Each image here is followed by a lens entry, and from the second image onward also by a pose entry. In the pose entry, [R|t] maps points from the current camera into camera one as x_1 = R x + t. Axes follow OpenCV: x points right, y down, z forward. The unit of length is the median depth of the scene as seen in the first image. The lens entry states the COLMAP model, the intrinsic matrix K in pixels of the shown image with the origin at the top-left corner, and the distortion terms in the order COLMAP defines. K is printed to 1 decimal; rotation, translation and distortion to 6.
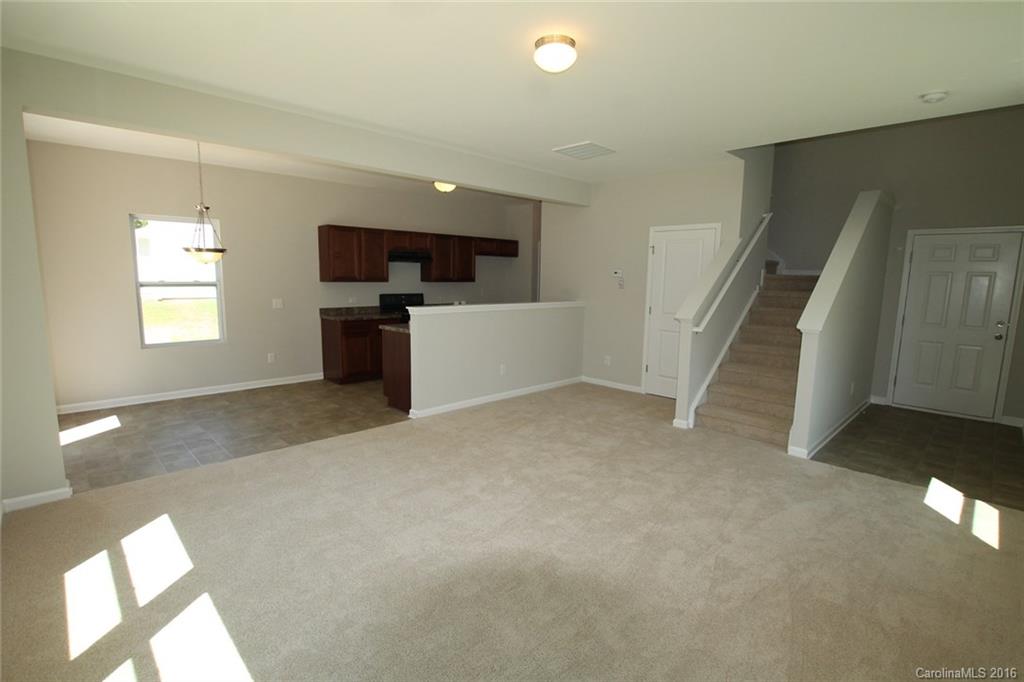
lens RADIAL K [[485.8, 0, 506.7], [0, 485.8, 347.6], [0, 0, 1]] dist [-0.035196, 0.000599]
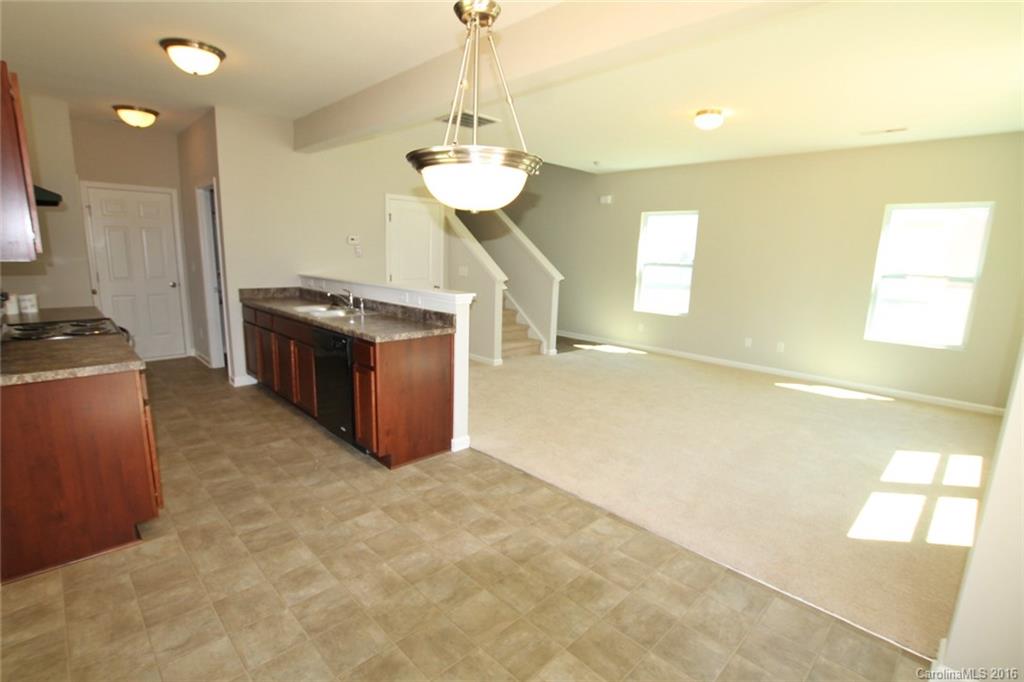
lens RADIAL K [[485.8, 0, 506.7], [0, 485.8, 347.6], [0, 0, 1]] dist [-0.035196, 0.000599]
pose [[-0.005613, -0.206812, 0.978365, -0.919069], [0.109594, 0.972359, 0.206171, -0.149837], [-0.993961, 0.108380, 0.017207, 0.965302]]
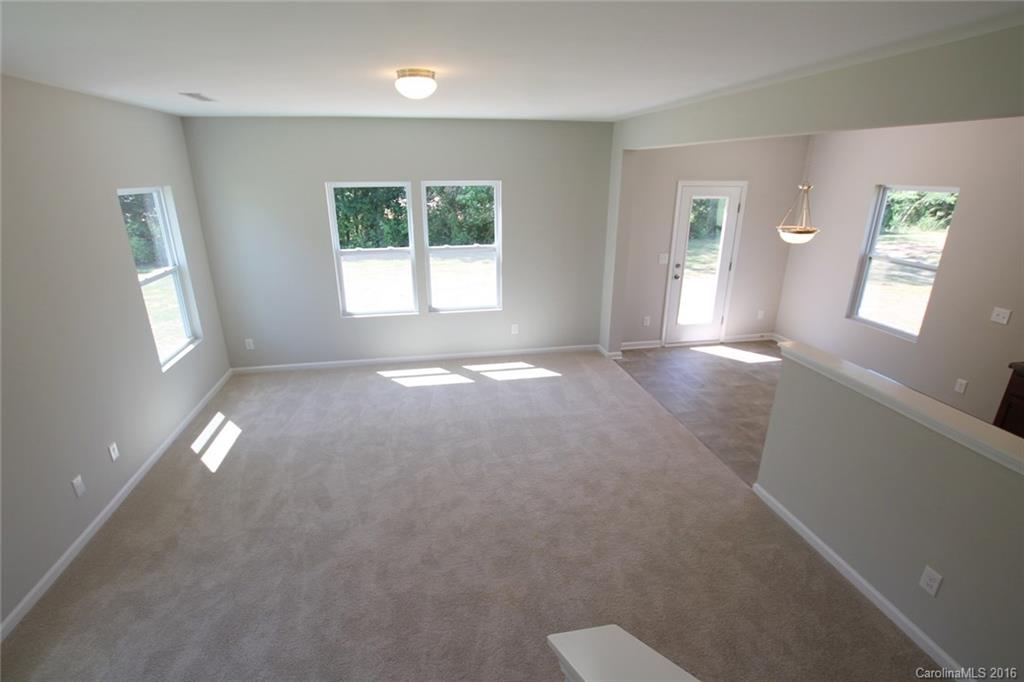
lens RADIAL K [[485.8, 0, 506.7], [0, 485.8, 347.6], [0, 0, 1]] dist [-0.035196, 0.000599]
pose [[-0.548482, 0.272215, -0.790611, 0.544010], [-0.126270, 0.907716, 0.400134, -0.297641], [0.826573, 0.319297, -0.463493, 1.014168]]
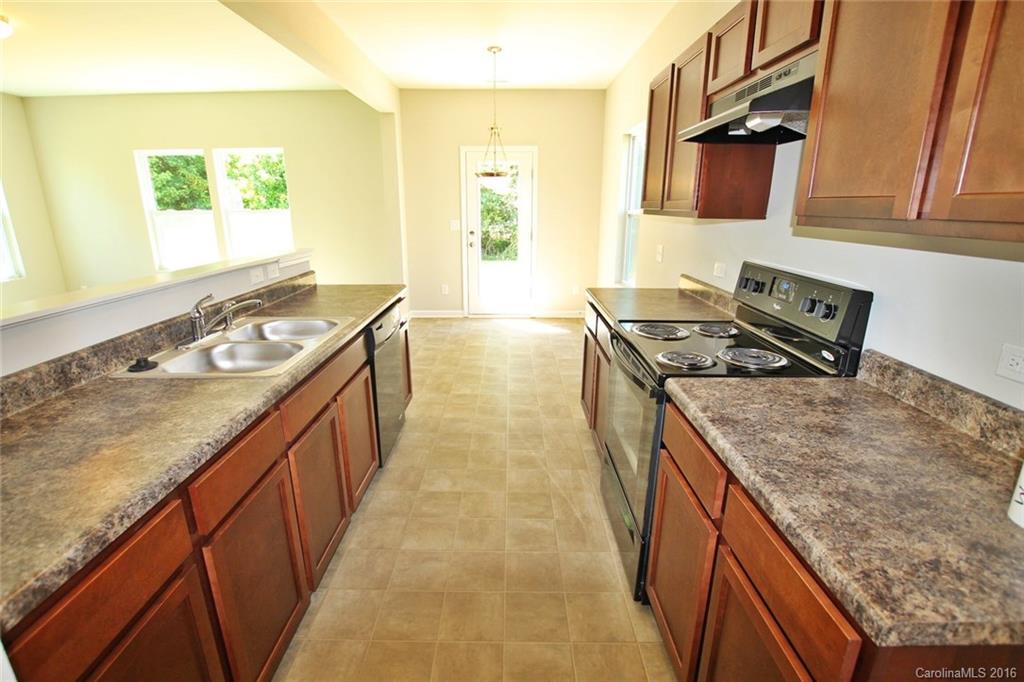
lens RADIAL K [[485.8, 0, 506.7], [0, 485.8, 347.6], [0, 0, 1]] dist [-0.035196, 0.000599]
pose [[-0.698104, 0.188117, -0.690842, 0.089163], [-0.112451, 0.924088, 0.365263, -0.236464], [0.707110, 0.332677, -0.623956, 1.695680]]
